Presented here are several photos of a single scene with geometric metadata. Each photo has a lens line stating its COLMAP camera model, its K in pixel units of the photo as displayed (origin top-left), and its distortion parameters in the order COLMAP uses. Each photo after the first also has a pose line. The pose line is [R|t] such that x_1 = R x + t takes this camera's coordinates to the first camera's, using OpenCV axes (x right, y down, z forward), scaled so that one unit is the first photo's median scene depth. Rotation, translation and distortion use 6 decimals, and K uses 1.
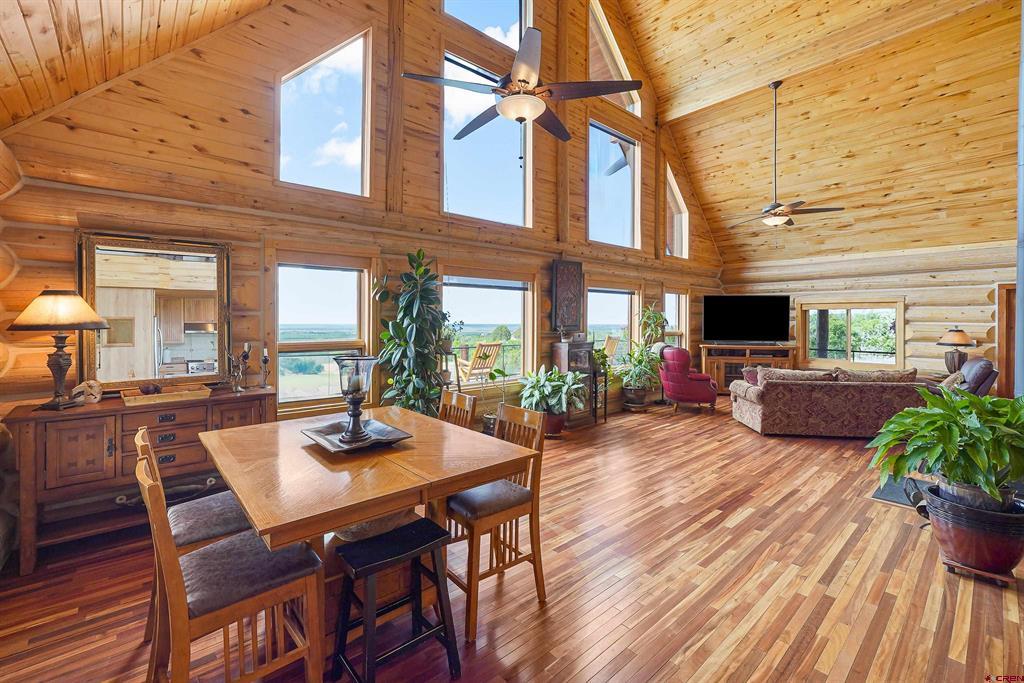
lens RADIAL K [[446.0, 0, 508.3], [0, 446.0, 308.4], [0, 0, 1]] dist [-0.012233, 0.000584]
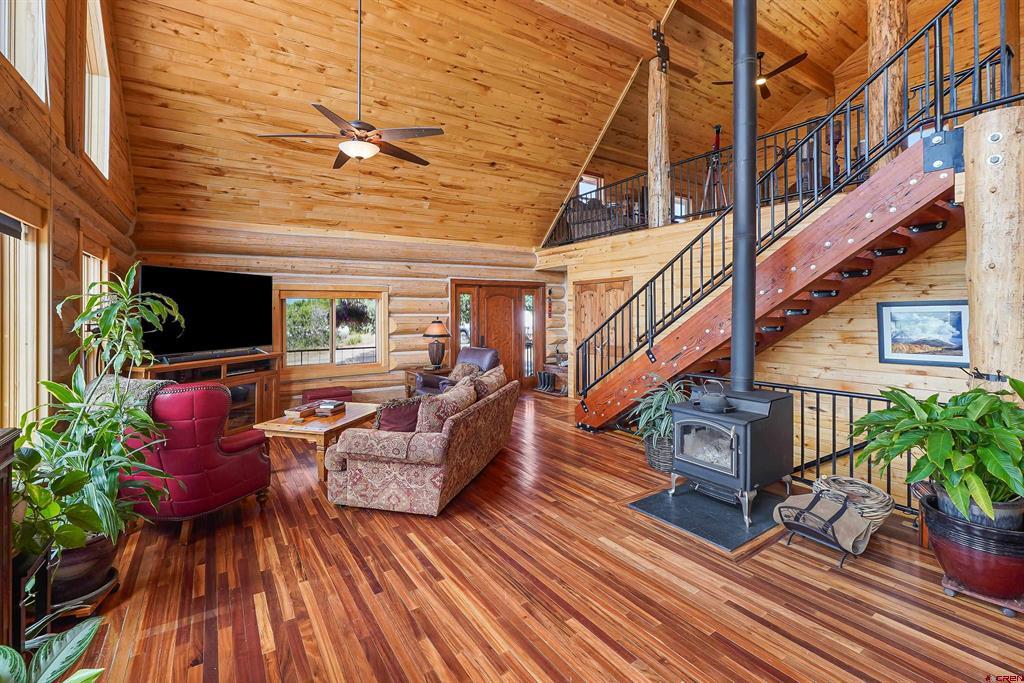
lens RADIAL K [[446.0, 0, 508.3], [0, 446.0, 308.4], [0, 0, 1]] dist [-0.012233, 0.000584]
pose [[0.144144, -0.000006, 0.989557, 0.021779], [-0.015611, 0.999876, 0.002280, 0.013952], [-0.989434, -0.015777, 0.144126, 0.641234]]
